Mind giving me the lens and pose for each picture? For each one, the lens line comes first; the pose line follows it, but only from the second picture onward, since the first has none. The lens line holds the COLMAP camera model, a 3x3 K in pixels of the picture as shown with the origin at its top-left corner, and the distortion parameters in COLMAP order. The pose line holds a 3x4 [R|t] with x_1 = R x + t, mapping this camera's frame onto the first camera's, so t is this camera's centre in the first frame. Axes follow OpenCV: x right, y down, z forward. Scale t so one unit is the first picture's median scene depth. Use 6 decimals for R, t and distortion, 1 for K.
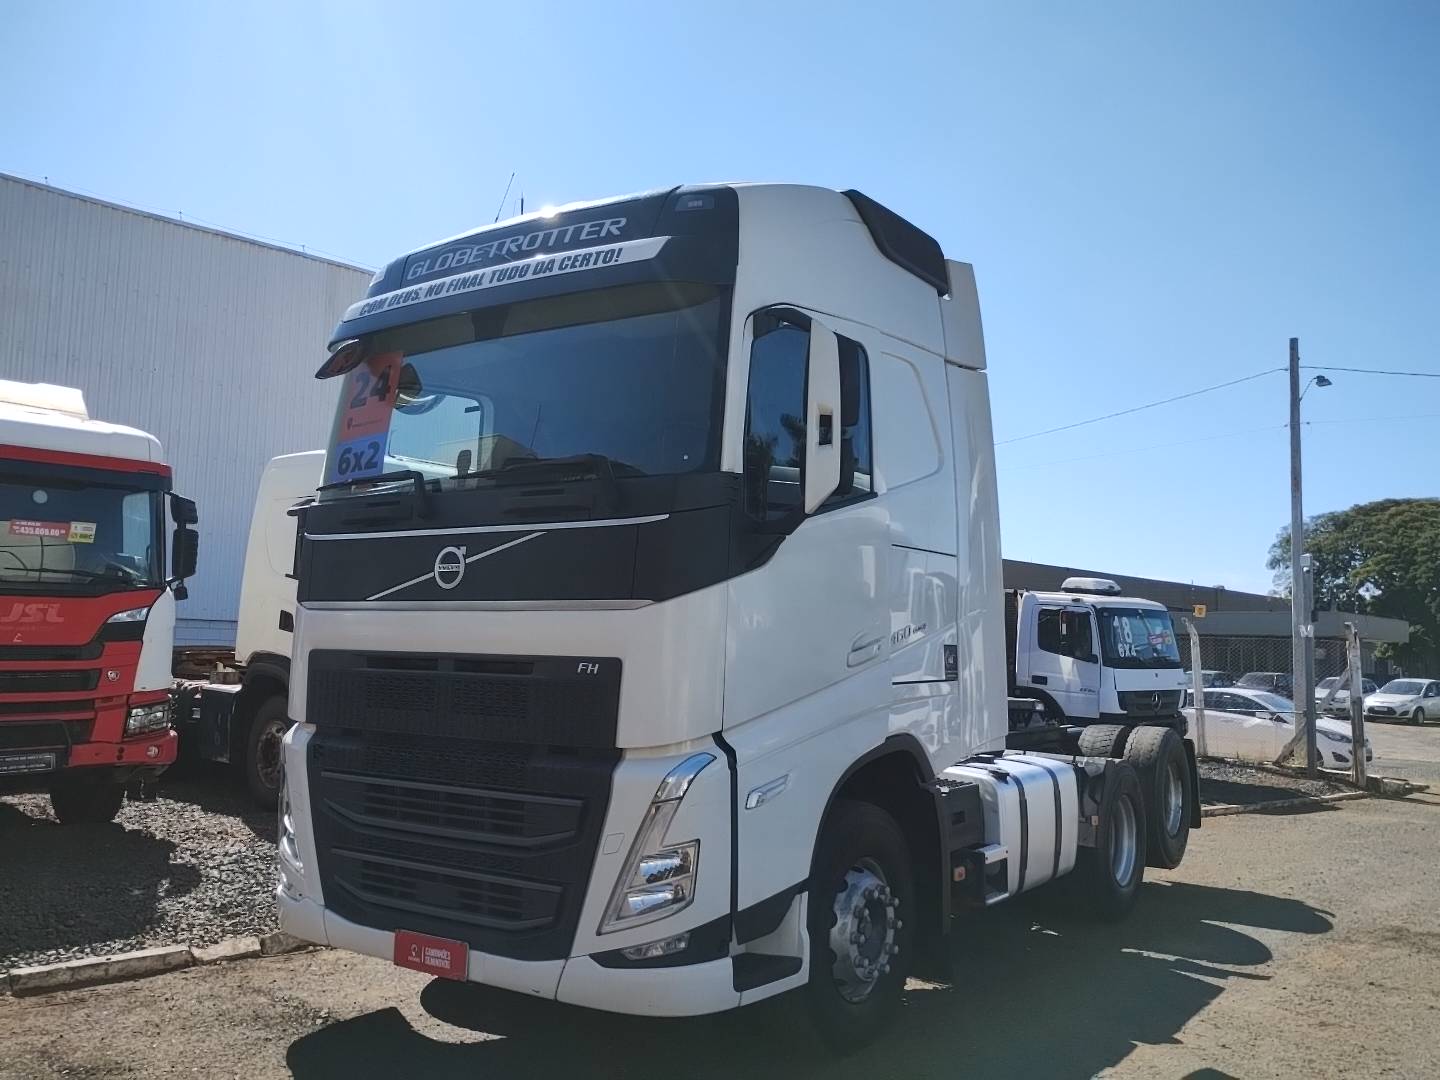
lens RADIAL K [[1192.6, 0, 739.9], [0, 1192.6, 541.9], [0, 0, 1]] dist [0.035991, -0.001993]
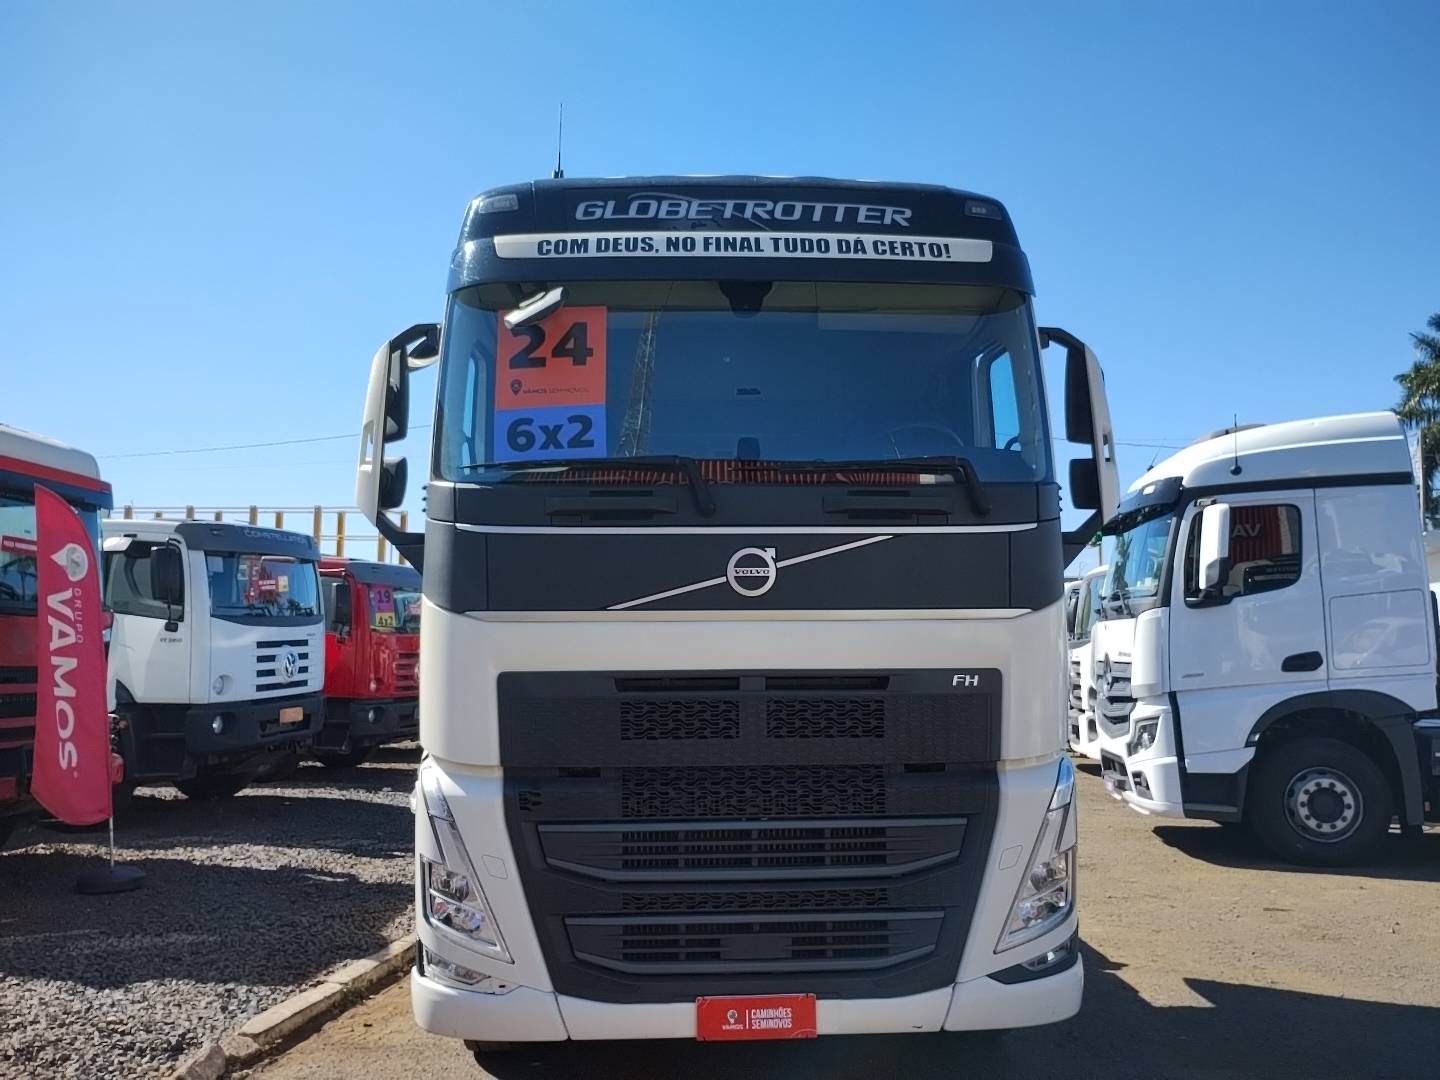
lens RADIAL K [[1200.1, 0, 727.2], [0, 1200.1, 538.4], [0, 0, 1]] dist [0.012437, -0.008612]
pose [[0.799796, 0.024863, 0.599757, -0.782854], [-0.029381, 0.999566, -0.002257, -0.000533], [-0.599552, -0.015817, 0.800179, 0.311399]]
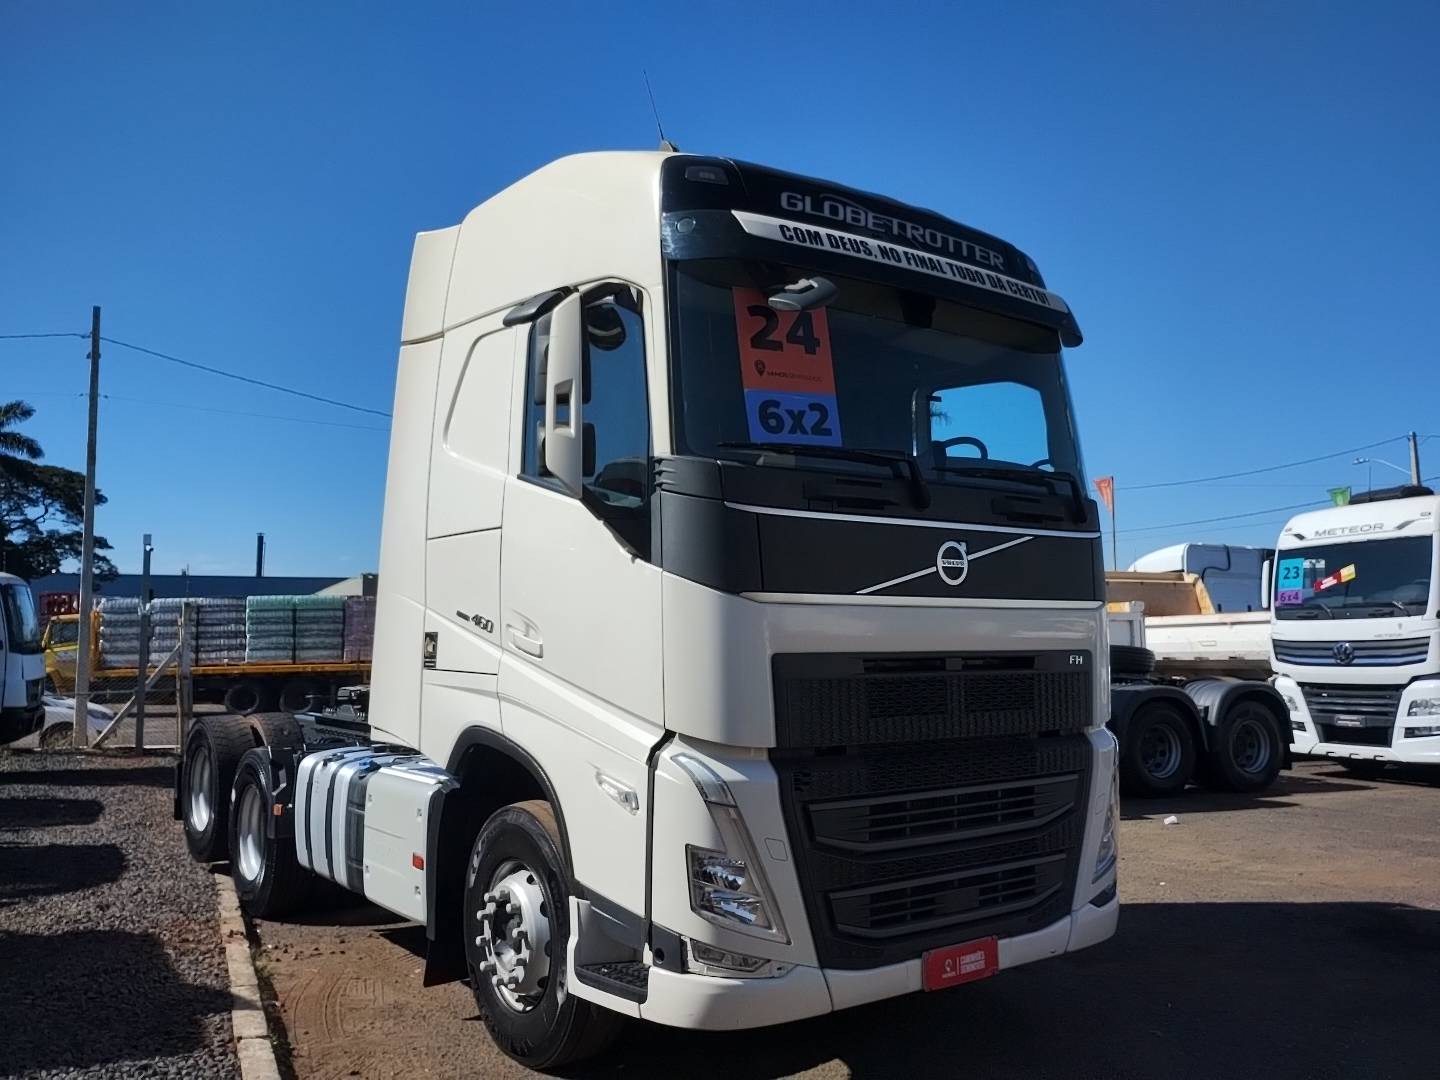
lens RADIAL K [[1200.1, 0, 727.2], [0, 1200.1, 538.4], [0, 0, 1]] dist [0.012437, -0.008612]
pose [[0.333180, 0.054791, 0.941270, -1.216873], [-0.073796, 0.996763, -0.031900, 0.045890], [-0.939971, -0.058834, 0.336145, 0.847147]]
